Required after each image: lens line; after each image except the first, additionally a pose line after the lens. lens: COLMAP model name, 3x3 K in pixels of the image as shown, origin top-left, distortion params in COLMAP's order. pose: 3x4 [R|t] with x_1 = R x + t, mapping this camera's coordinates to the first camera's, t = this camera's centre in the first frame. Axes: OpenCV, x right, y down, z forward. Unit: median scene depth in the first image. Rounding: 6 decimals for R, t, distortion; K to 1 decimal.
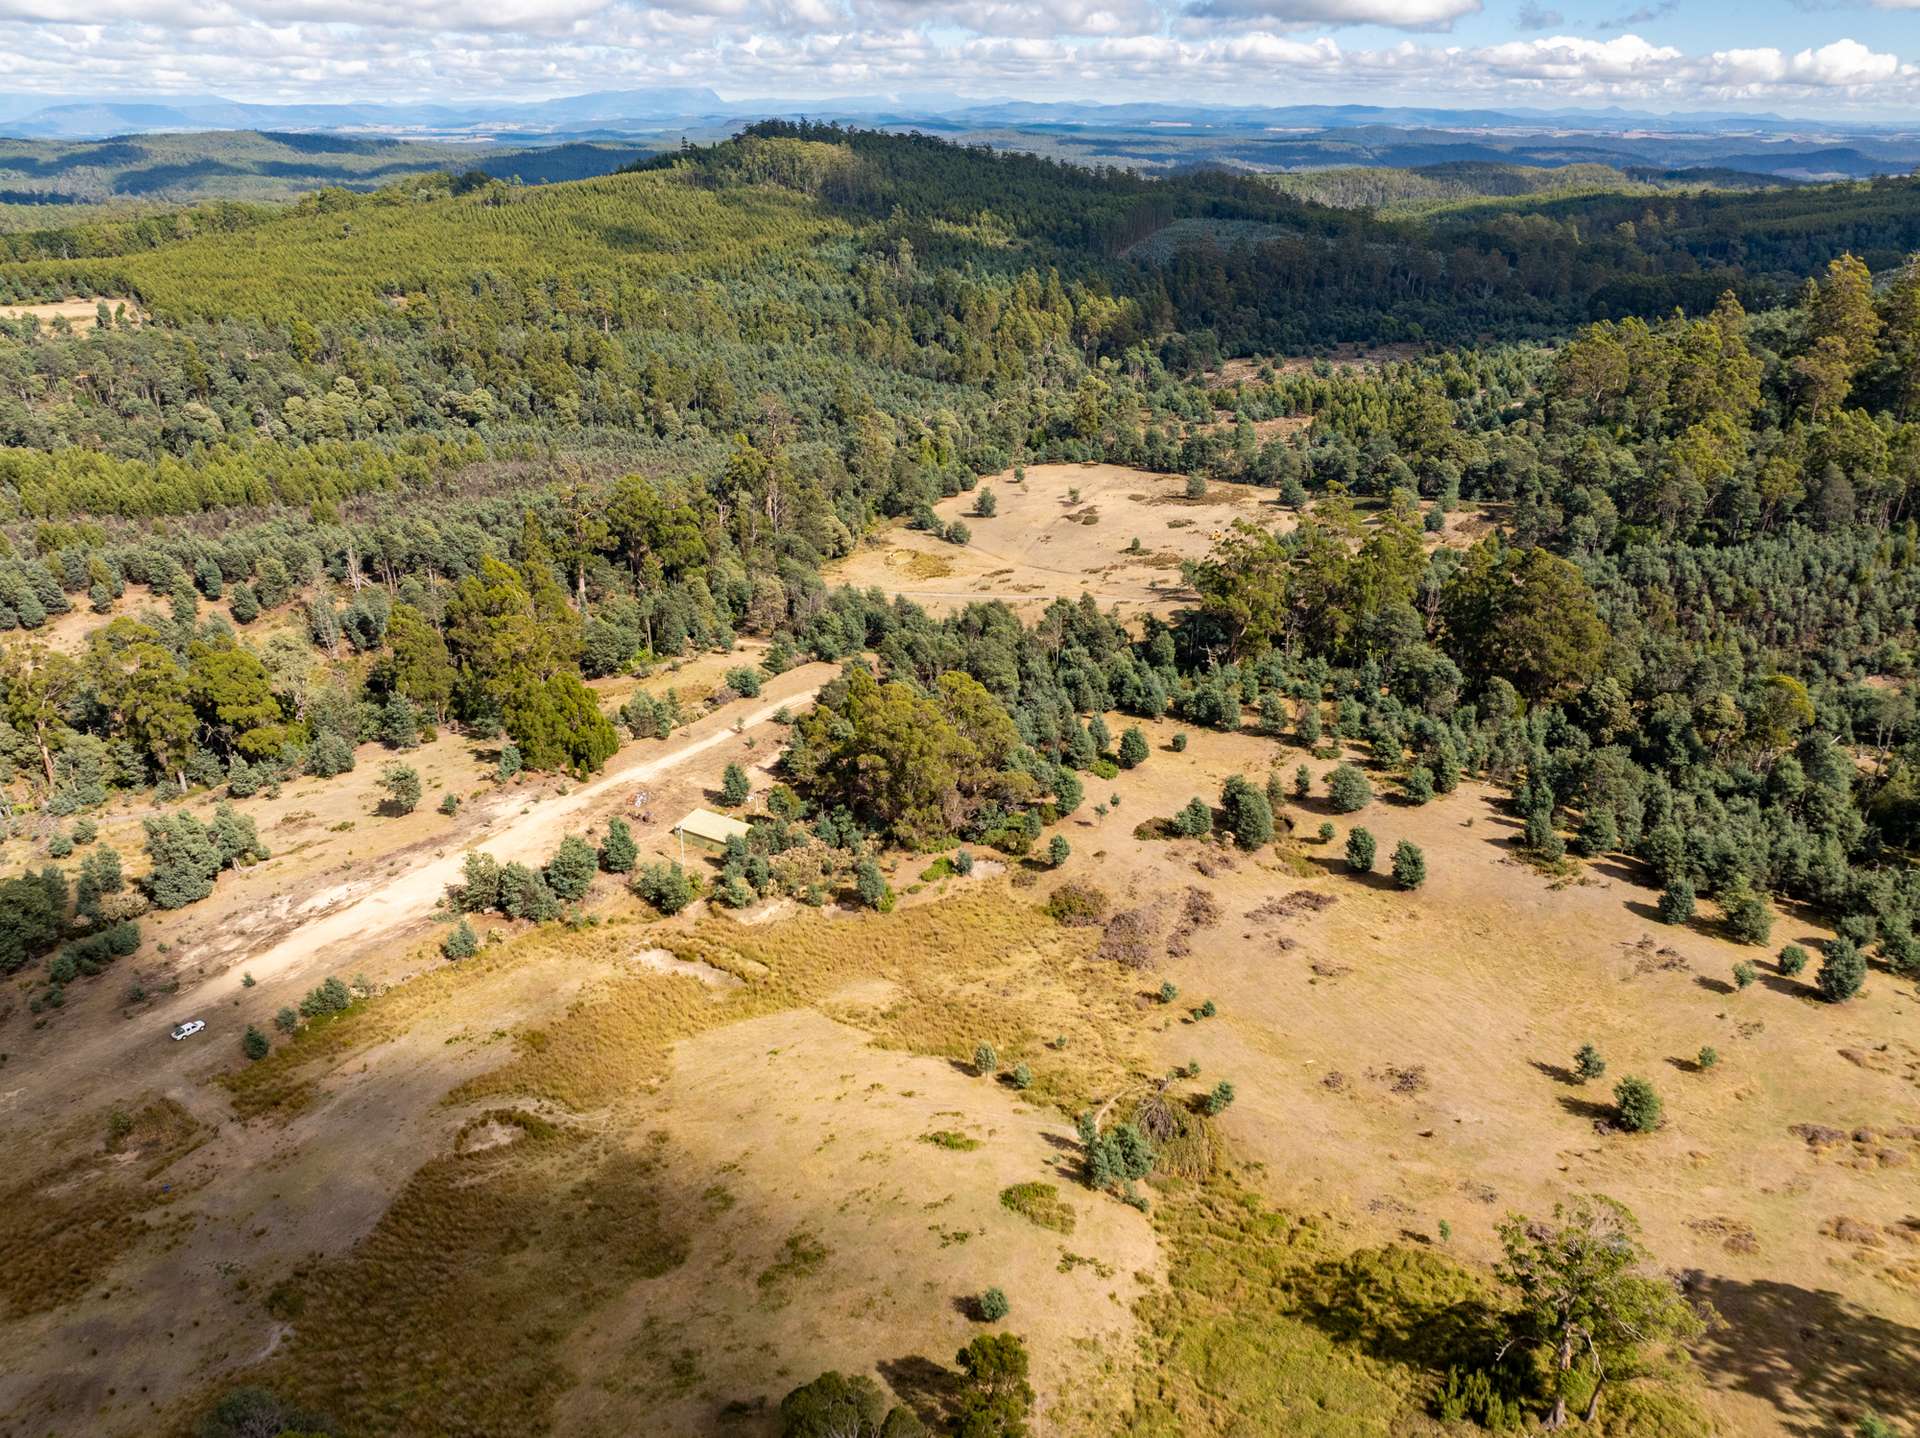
lens RADIAL K [[1365.6, 0, 960.0], [0, 1365.6, 719.0], [0, 0, 1]] dist [-0.057194, 0.032799]
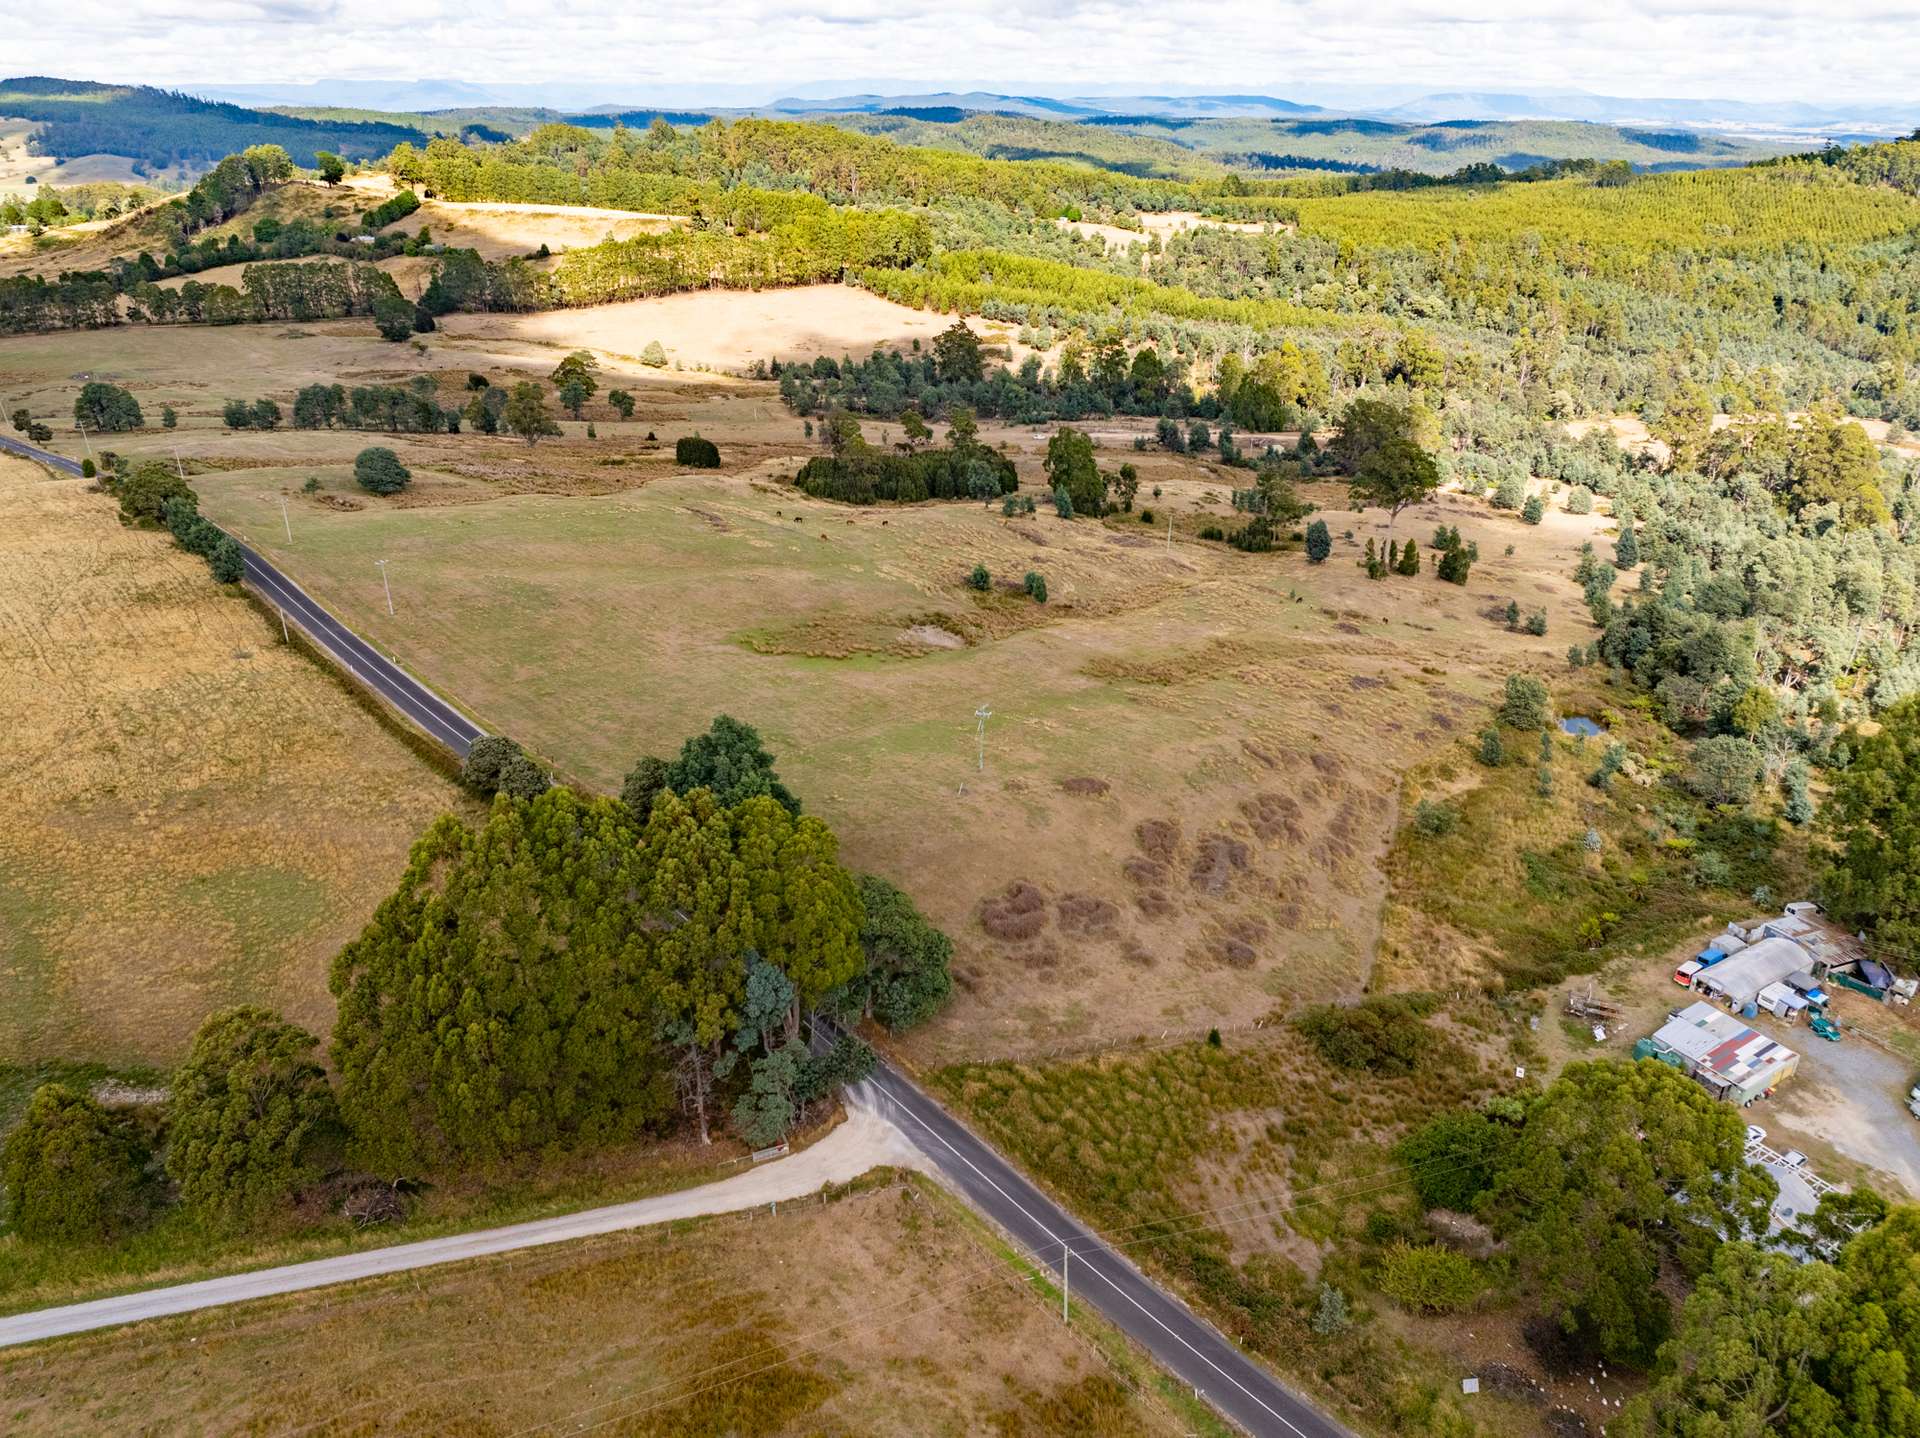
lens RADIAL K [[1365.6, 0, 960.0], [0, 1365.6, 719.0], [0, 0, 1]] dist [-0.057194, 0.032799]
pose [[0.646242, 0.323578, -0.691135, 0.324729], [-0.320092, 0.937071, 0.139421, 0.099398], [0.692757, 0.131127, 0.709150, -0.227620]]
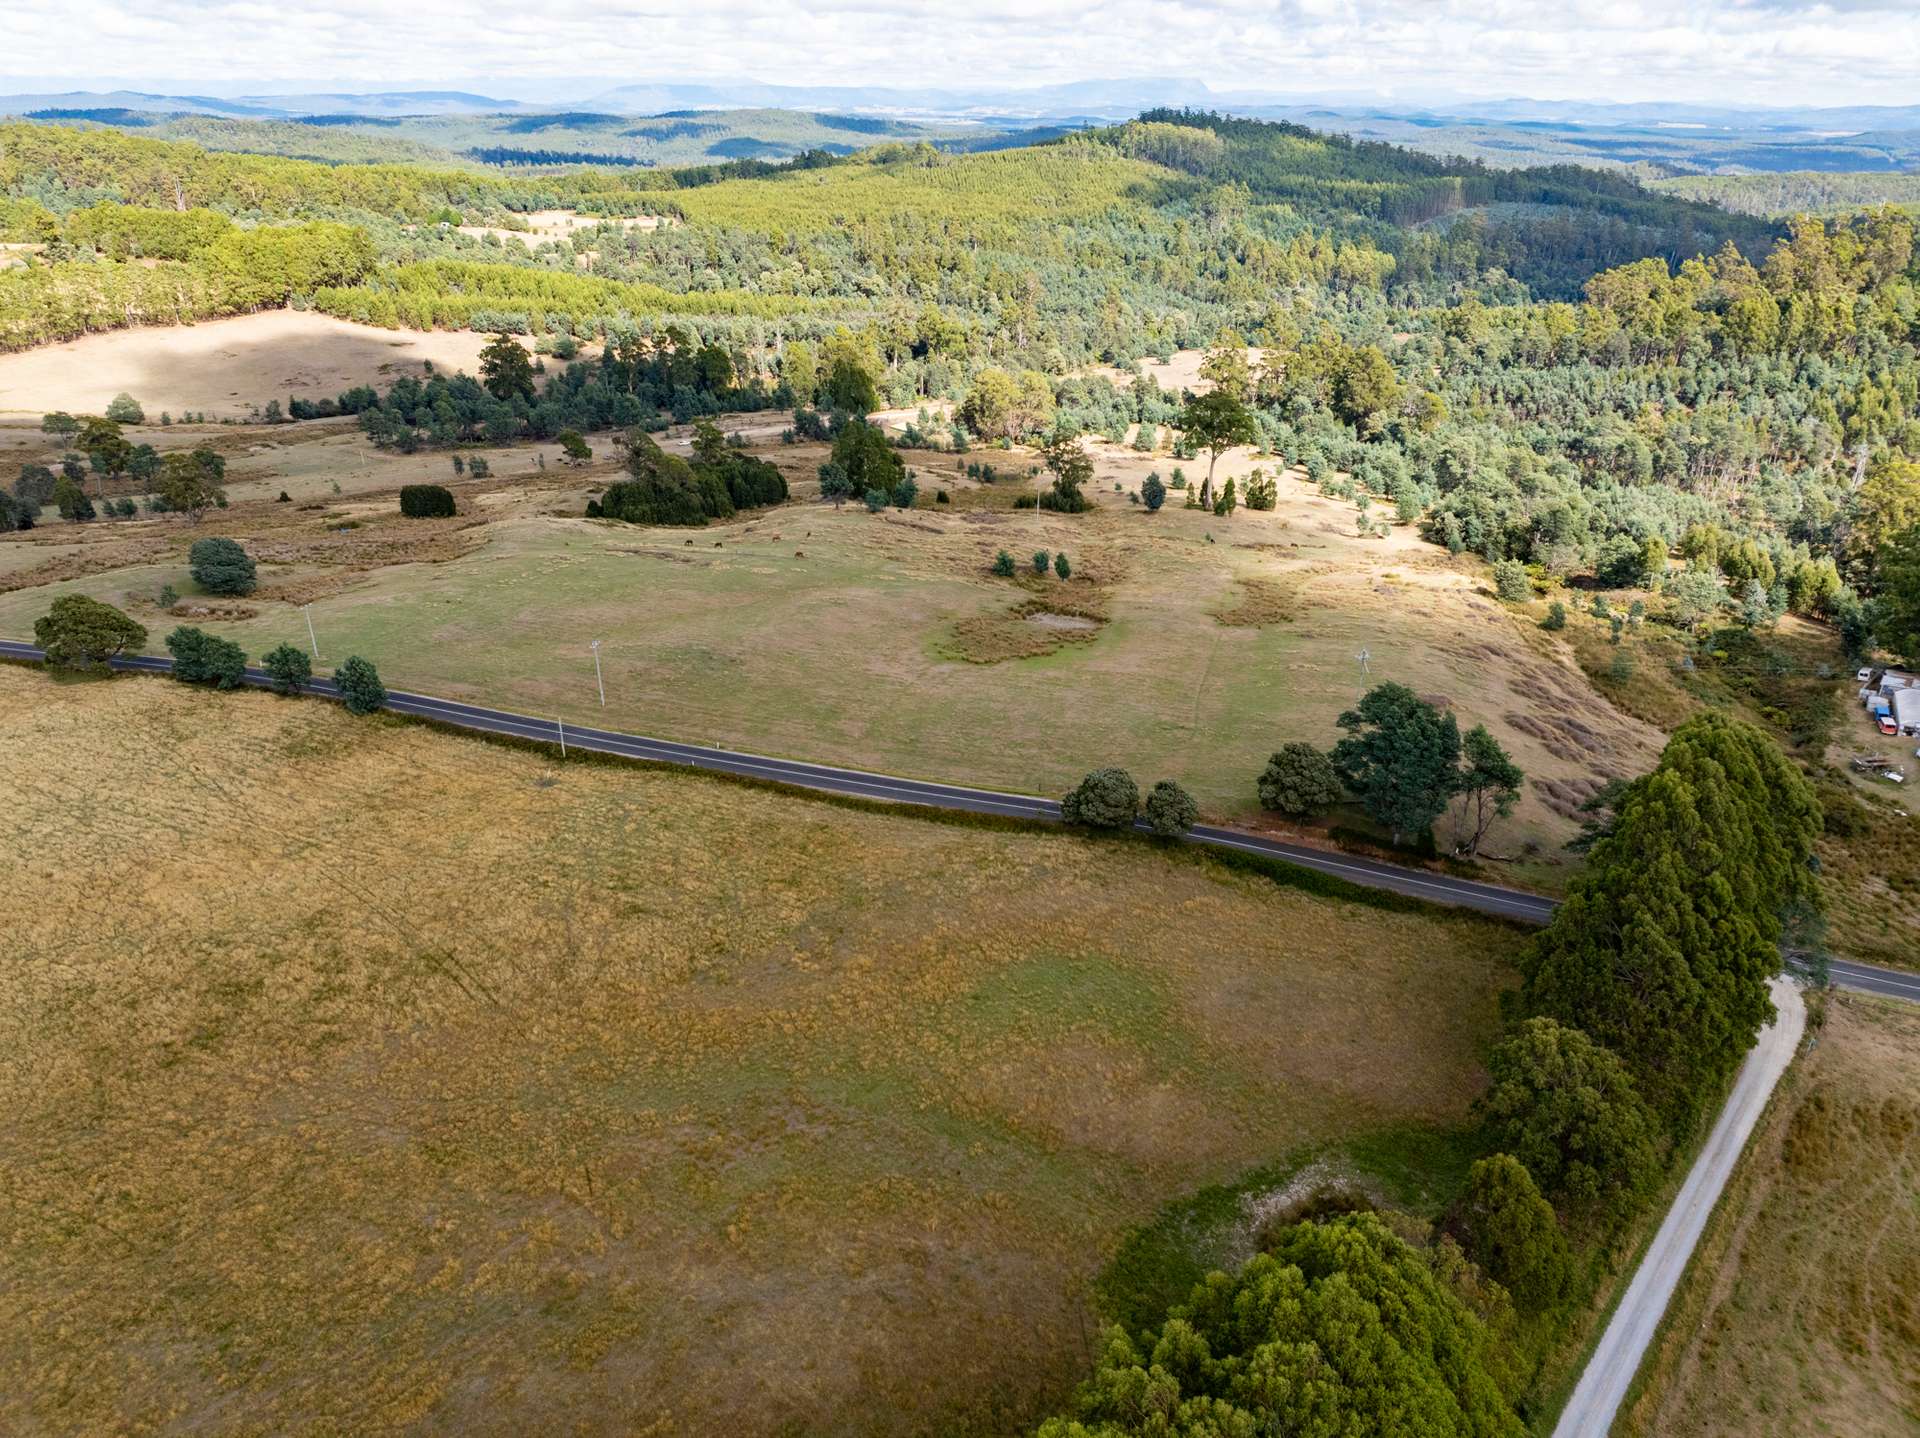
lens RADIAL K [[1365.6, 0, 960.0], [0, 1365.6, 719.0], [0, 0, 1]] dist [-0.057194, 0.032799]
pose [[0.946697, 0.142001, -0.289136, 0.180085], [-0.140111, 0.989758, 0.027337, 0.141970], [0.290057, 0.014631, 0.956897, -0.318312]]
